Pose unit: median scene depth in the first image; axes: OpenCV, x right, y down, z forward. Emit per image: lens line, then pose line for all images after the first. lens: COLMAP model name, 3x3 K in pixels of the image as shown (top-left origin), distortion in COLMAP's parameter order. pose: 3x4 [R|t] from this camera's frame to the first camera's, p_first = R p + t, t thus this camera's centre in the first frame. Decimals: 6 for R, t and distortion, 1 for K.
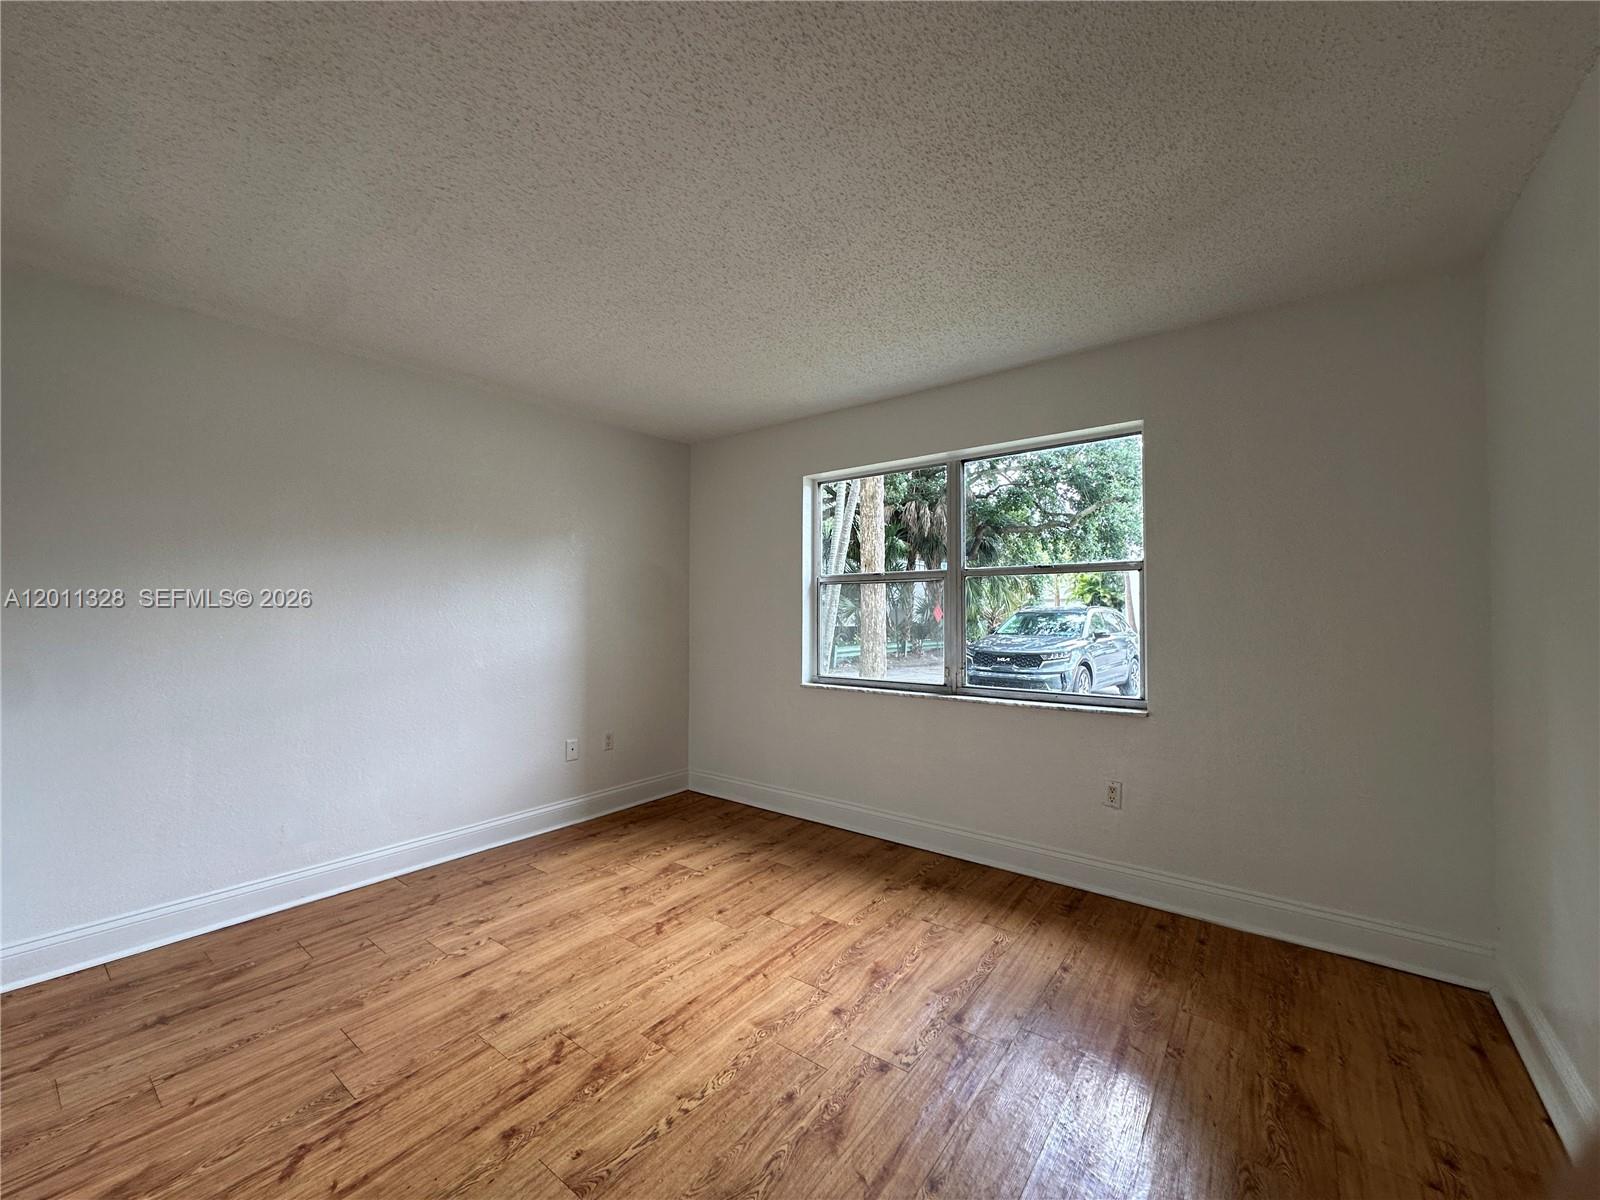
lens RADIAL K [[641.8, 0, 794.8], [0, 641.8, 602.2], [0, 0, 1]] dist [-0.003861, 0.000341]
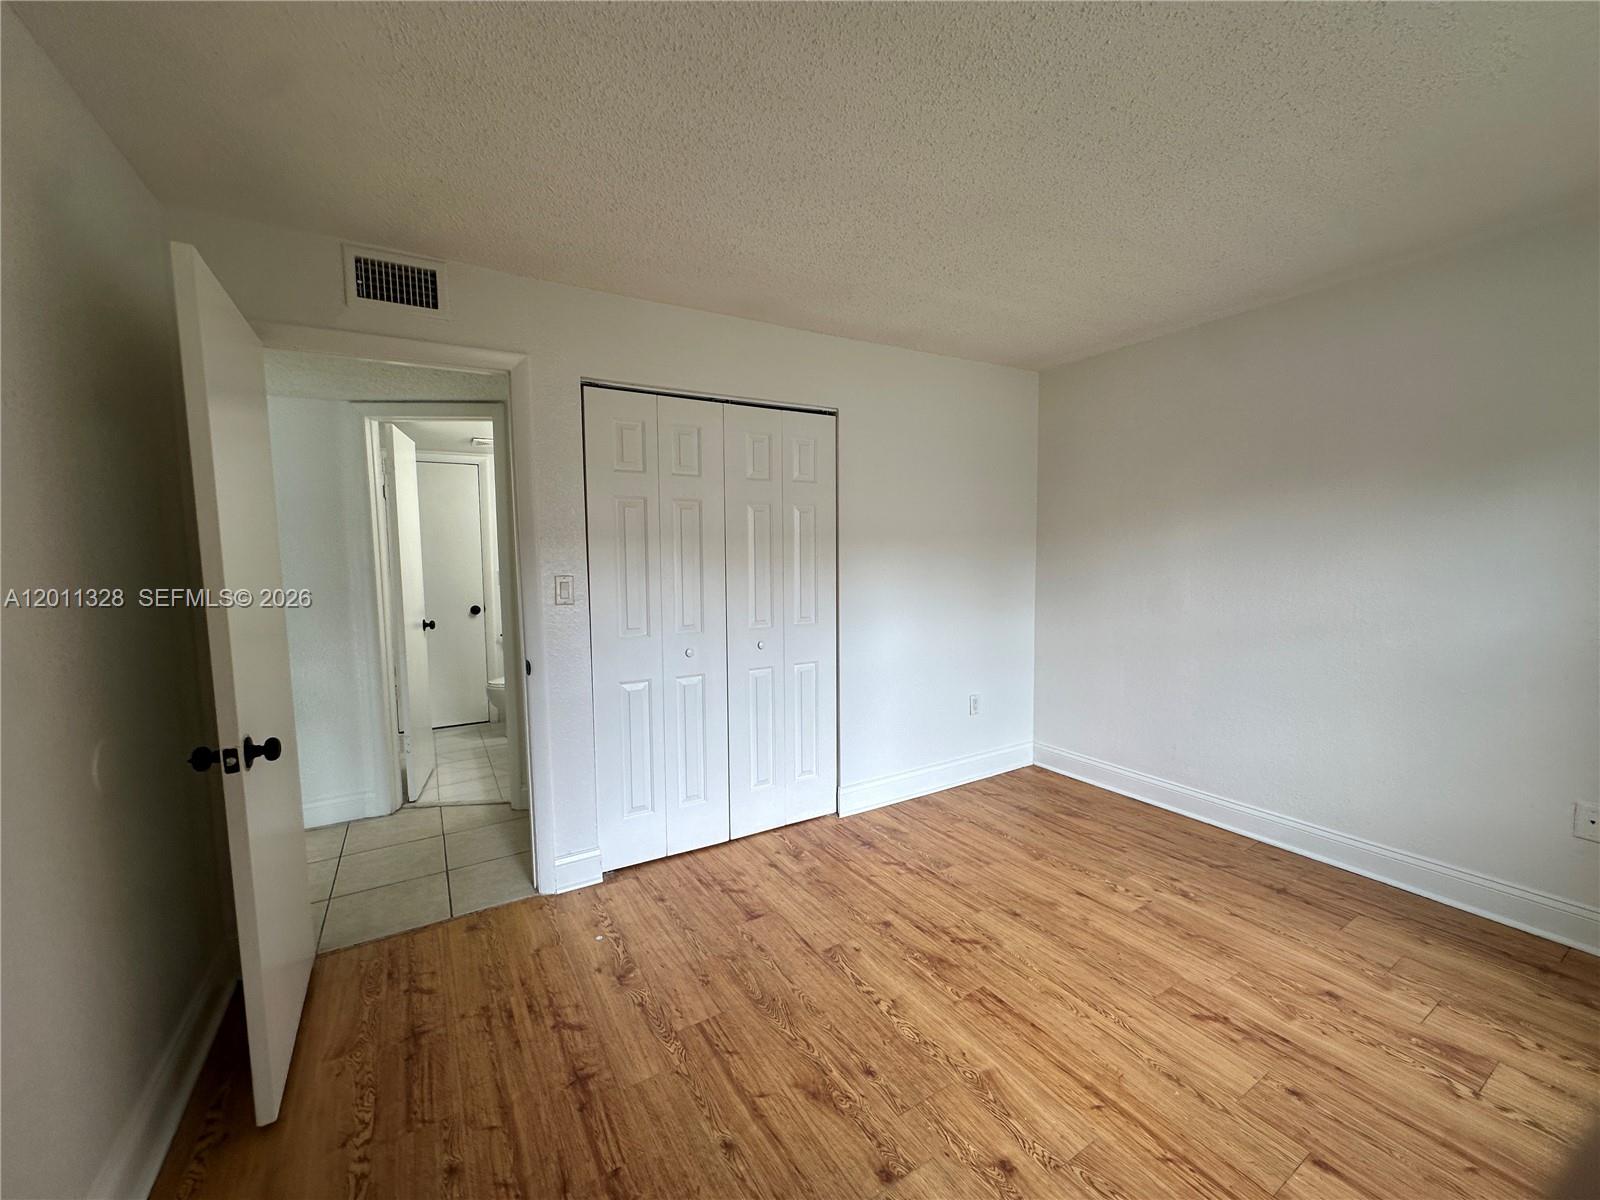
lens RADIAL K [[641.8, 0, 796.6], [0, 641.8, 603.7], [0, 0, 1]] dist [-0.003861, 0.000341]
pose [[-0.368293, 0.084228, -0.925886, 0.696368], [0.028912, 0.996444, 0.079146, -0.039416], [0.929260, 0.002380, -0.369419, 0.965722]]
